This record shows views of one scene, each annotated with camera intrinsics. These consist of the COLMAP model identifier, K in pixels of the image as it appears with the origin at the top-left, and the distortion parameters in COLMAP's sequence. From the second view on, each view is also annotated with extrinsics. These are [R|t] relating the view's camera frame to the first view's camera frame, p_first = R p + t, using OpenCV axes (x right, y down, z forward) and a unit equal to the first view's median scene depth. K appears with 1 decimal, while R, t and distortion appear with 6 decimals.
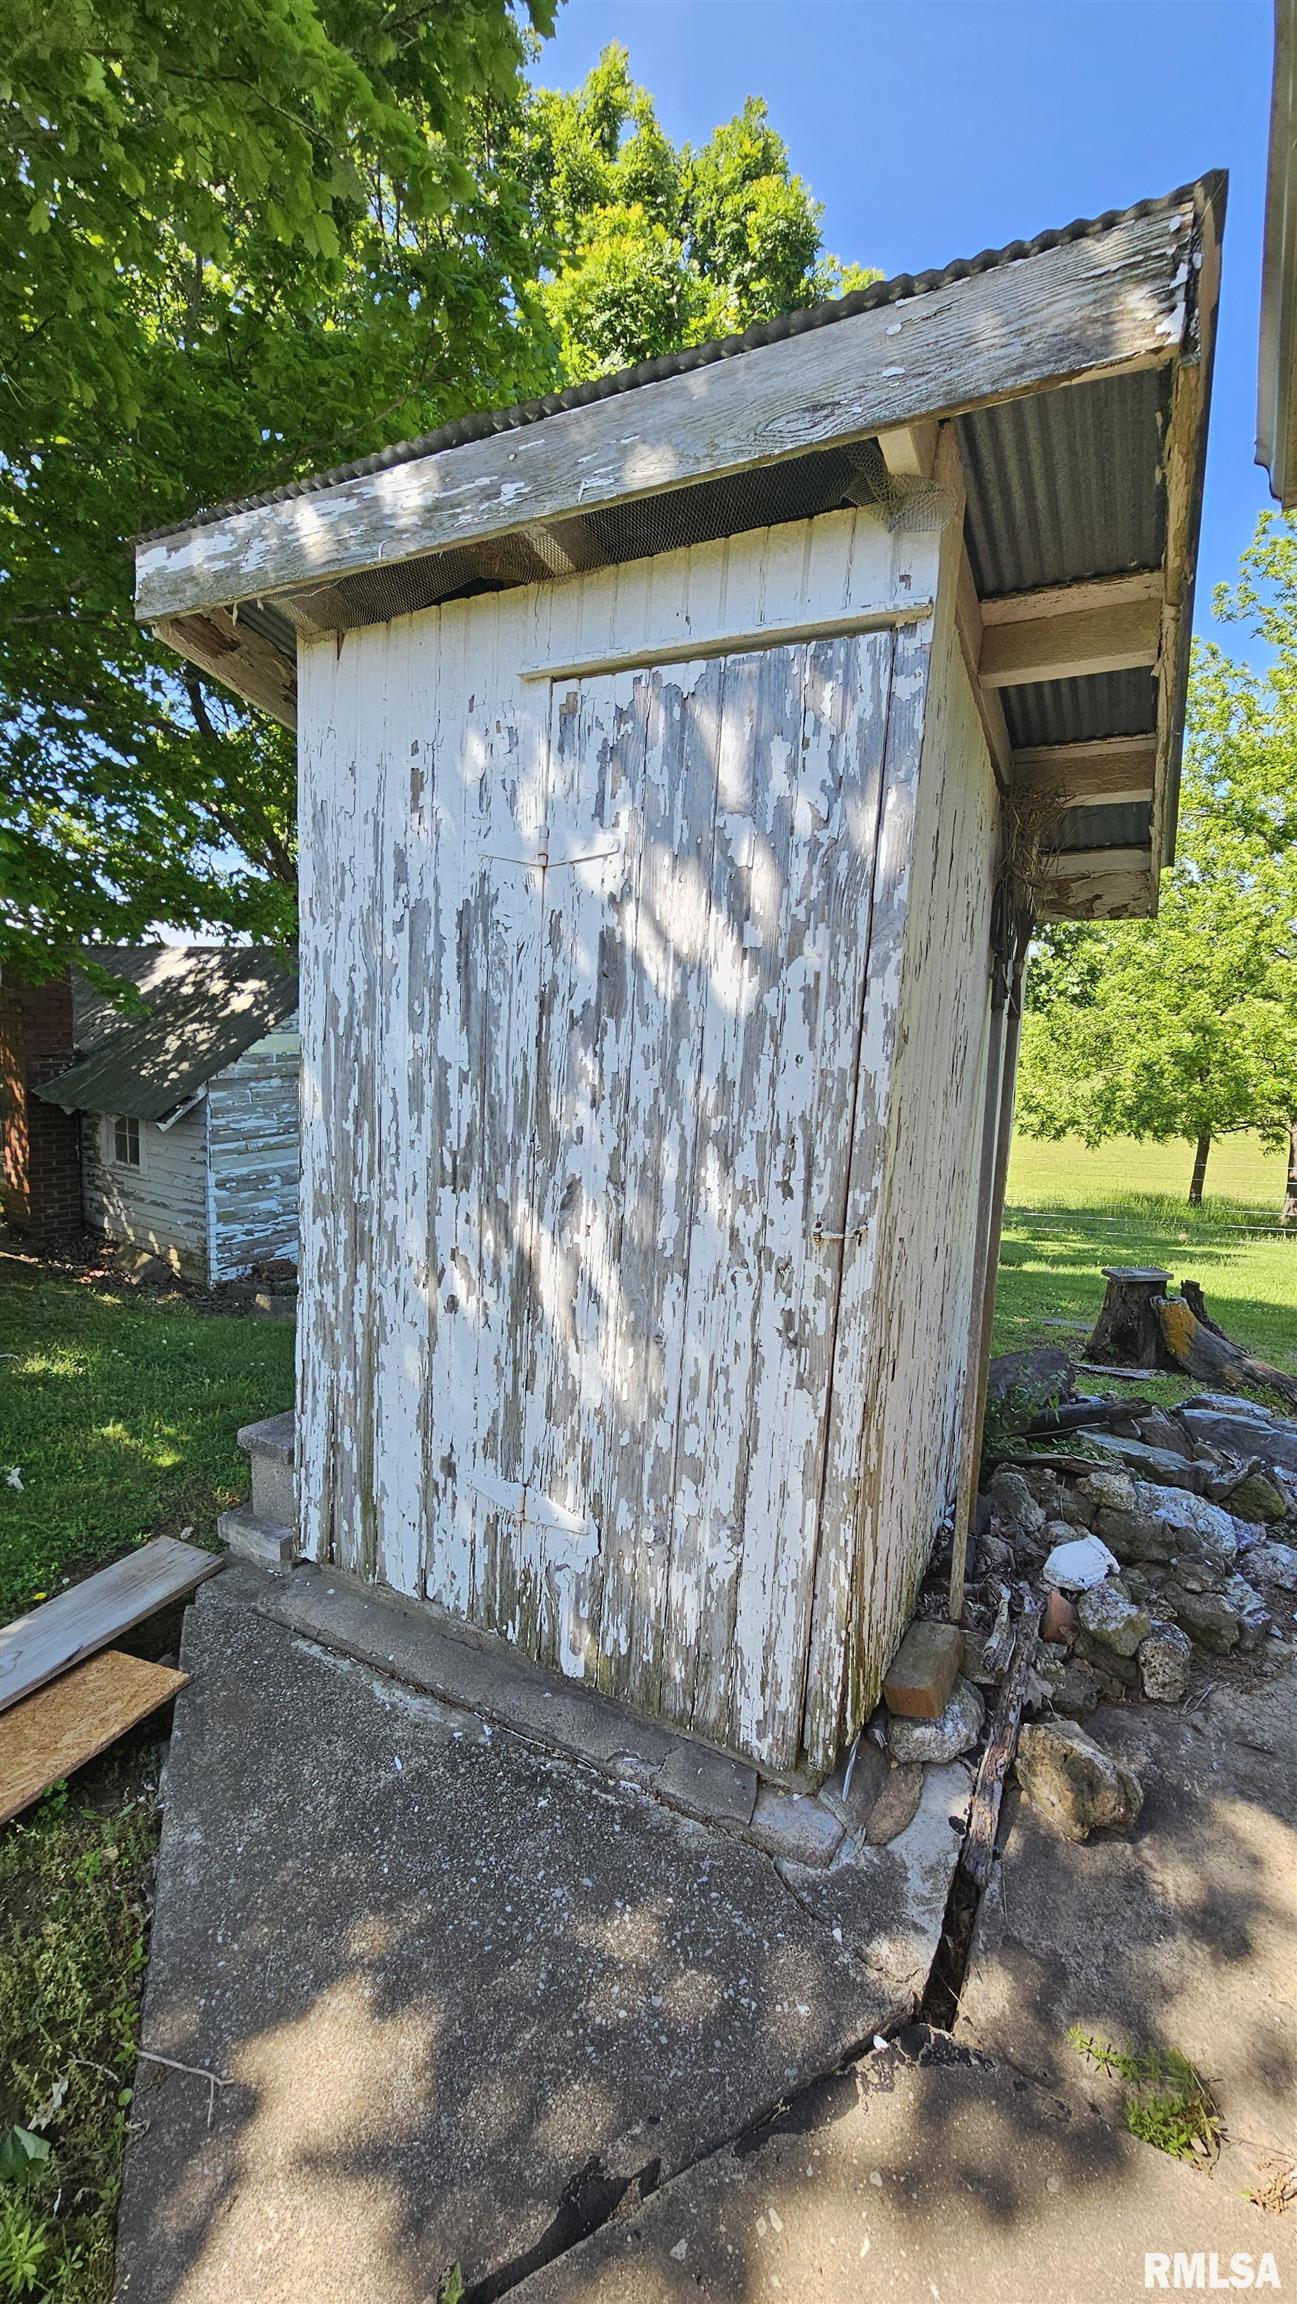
lens RADIAL K [[923.0, 0, 648.4], [0, 923.0, 1151.7], [0, 0, 1]] dist [-0.004350, 0.000417]
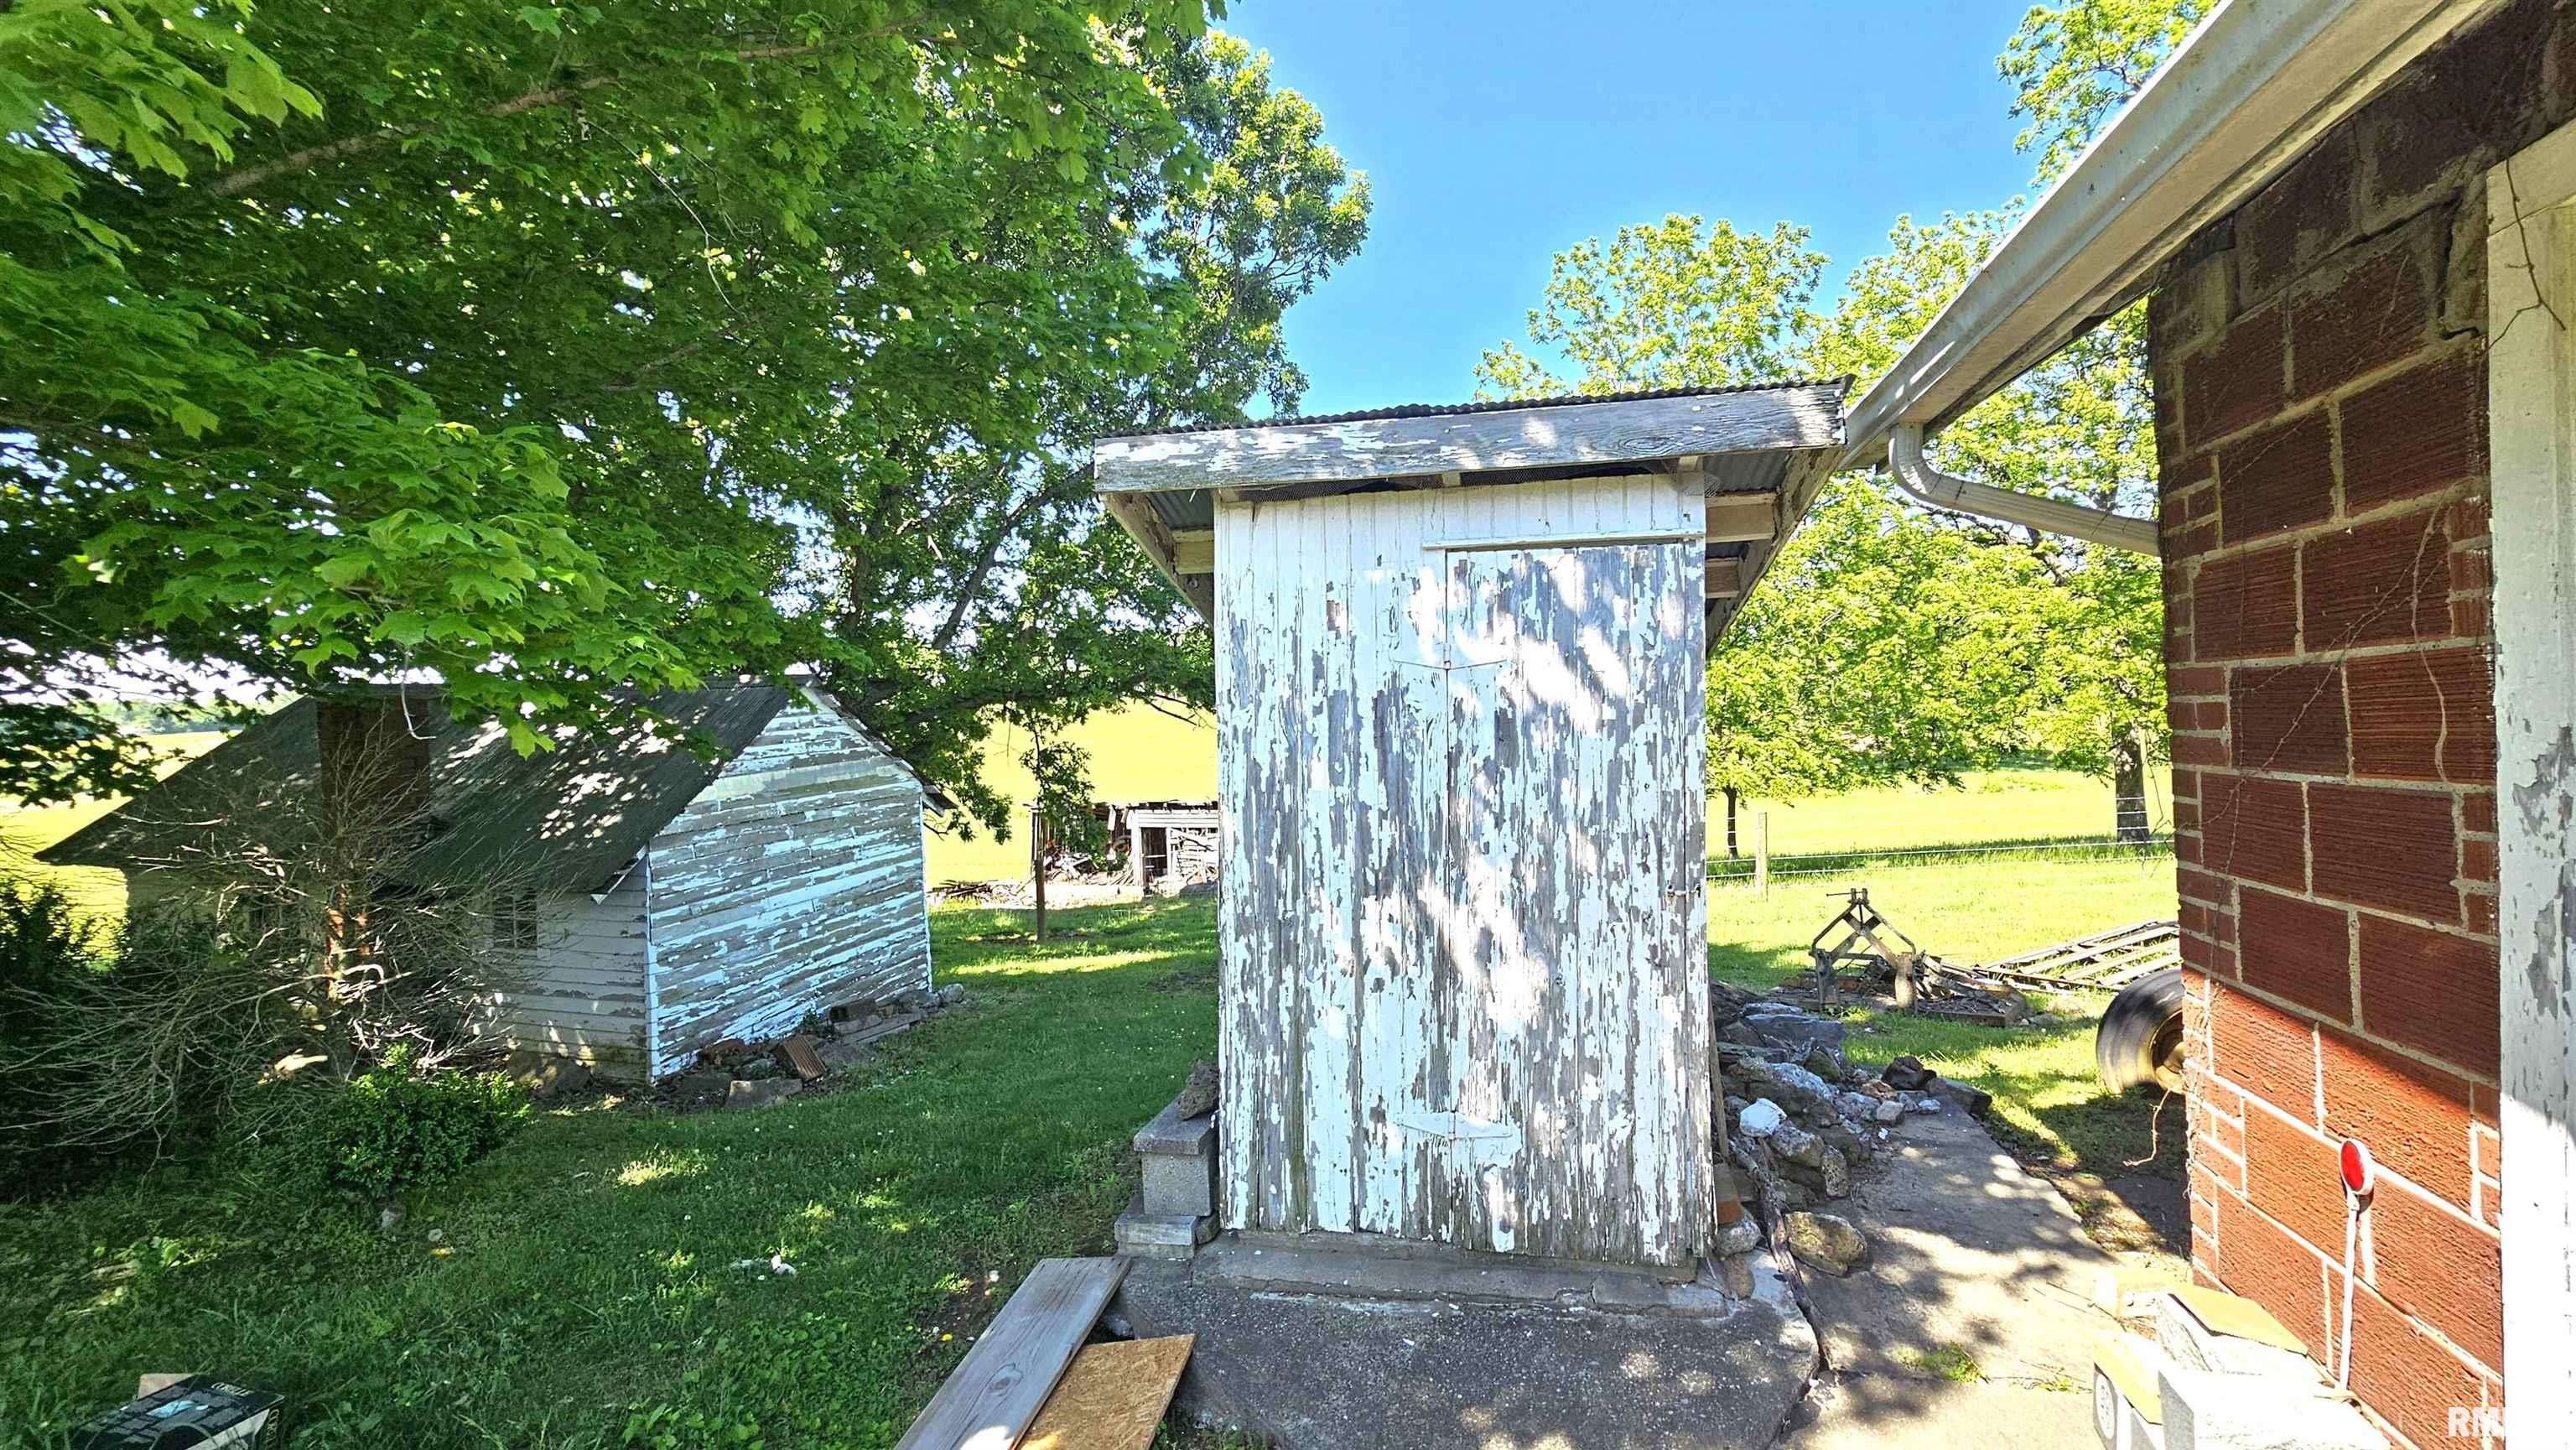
lens RADIAL K [[1032.0, 0, 1289.4], [0, 1032.0, 718.3], [0, 0, 1]] dist [-0.004350, 0.000417]
pose [[0.952259, -0.064091, 0.298490, -0.783897], [0.103177, 0.987749, -0.117077, -0.056733], [-0.287329, 0.142285, 0.947205, -0.450568]]
